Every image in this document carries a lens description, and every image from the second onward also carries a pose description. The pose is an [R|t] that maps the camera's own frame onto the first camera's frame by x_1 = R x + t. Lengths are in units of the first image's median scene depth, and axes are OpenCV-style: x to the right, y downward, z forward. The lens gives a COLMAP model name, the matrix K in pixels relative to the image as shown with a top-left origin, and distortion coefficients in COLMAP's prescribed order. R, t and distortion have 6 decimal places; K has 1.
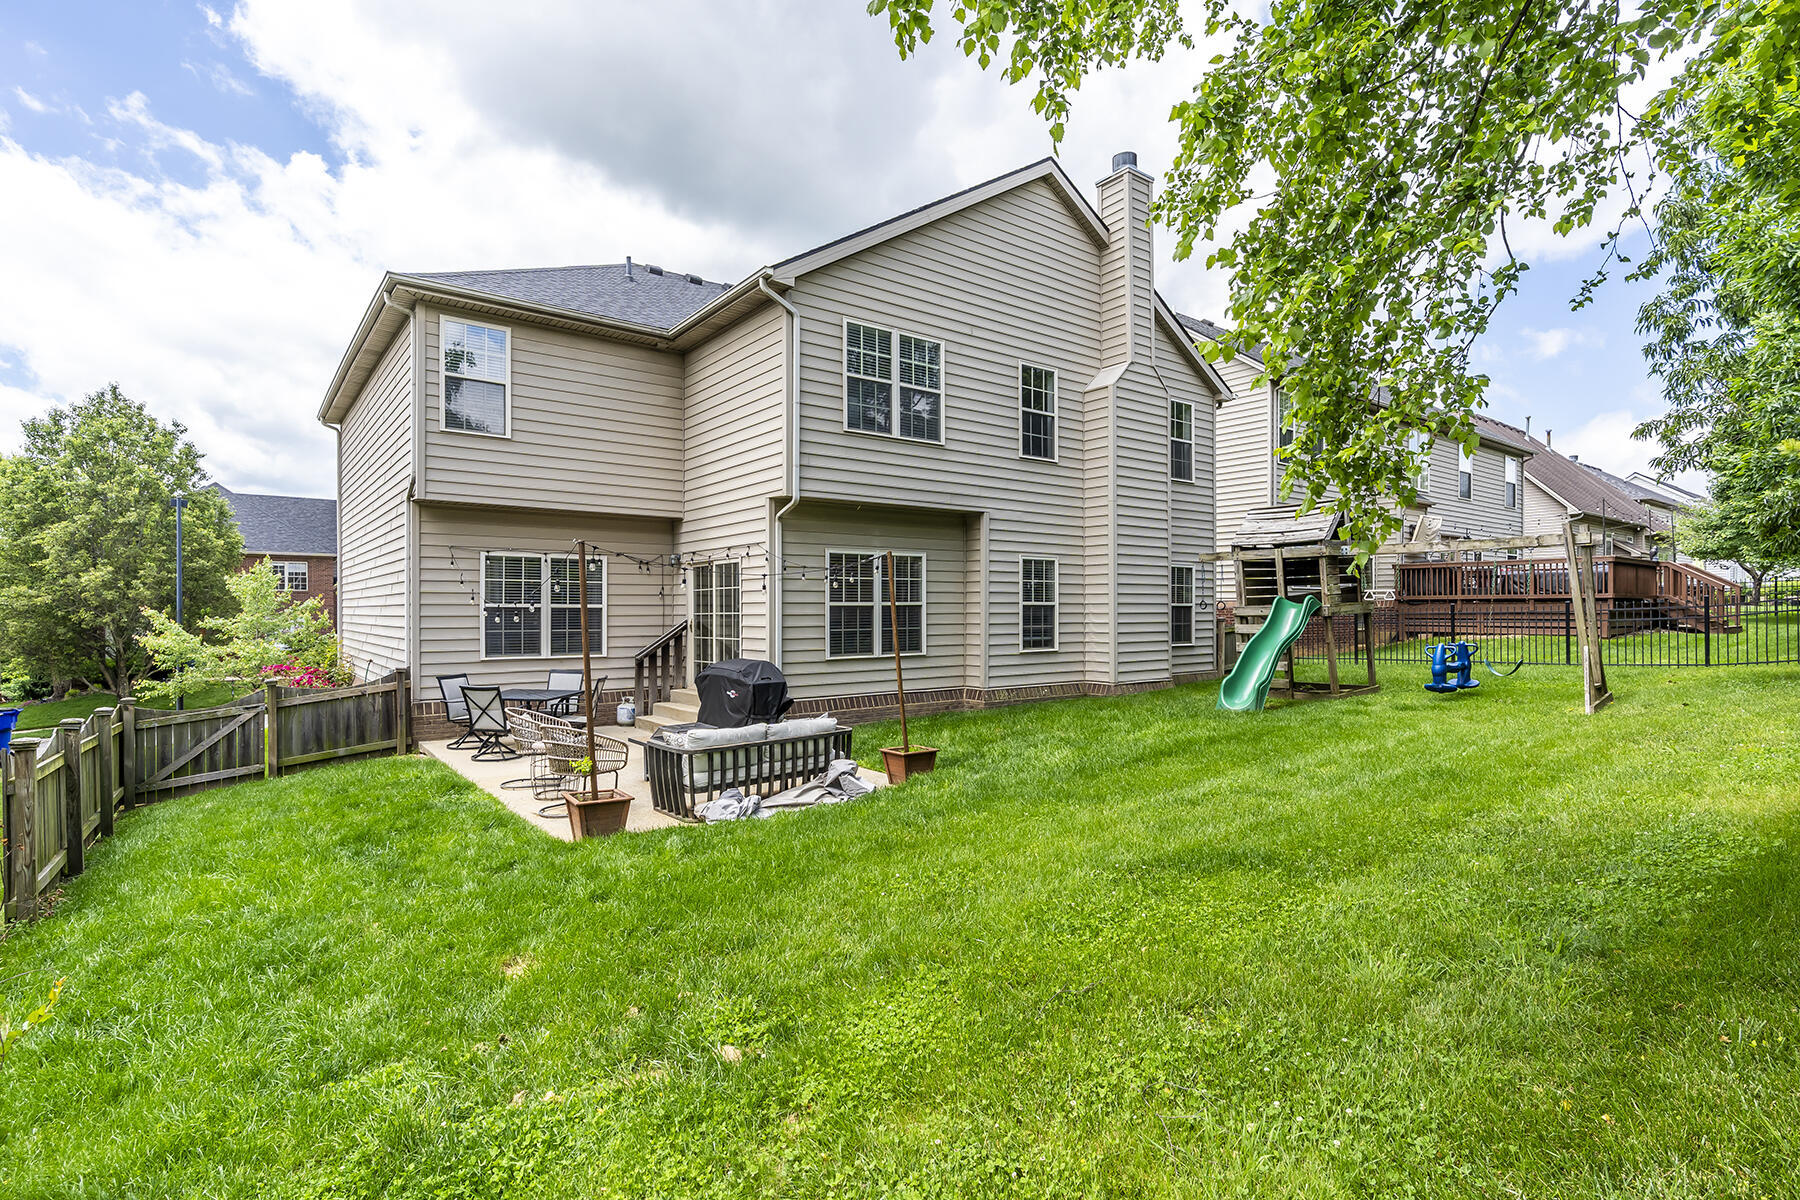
lens RADIAL K [[881.5, 0, 886.6], [0, 881.5, 609.4], [0, 0, 1]] dist [0.002132, 0.000736]
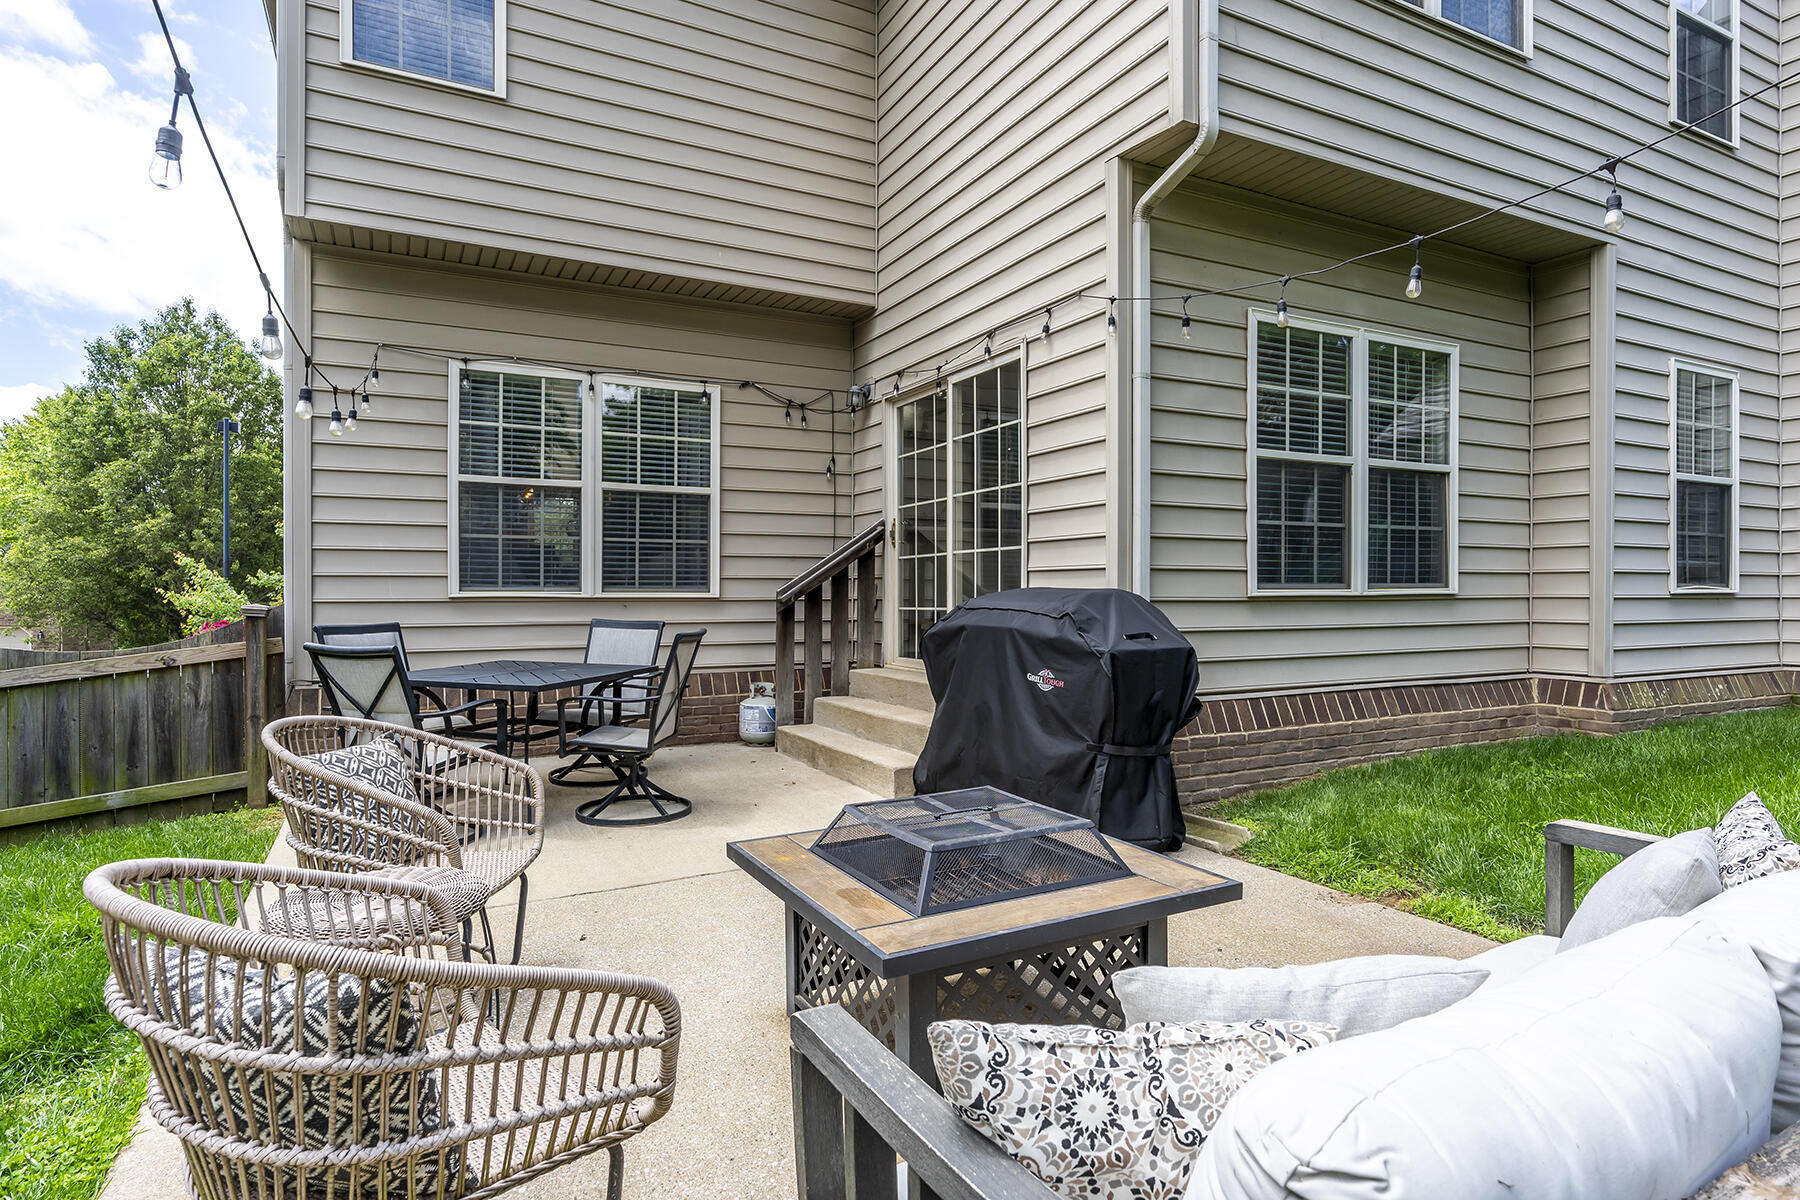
lens RADIAL K [[974.9, 0, 904.5], [0, 974.9, 585.6], [0, 0, 1]] dist [0.000700, 0.000195]
pose [[0.986845, 0.001650, -0.161660, -0.135726], [-0.002252, 0.999991, -0.003544, 0.049323], [0.161653, 0.003862, 0.986840, 0.504586]]
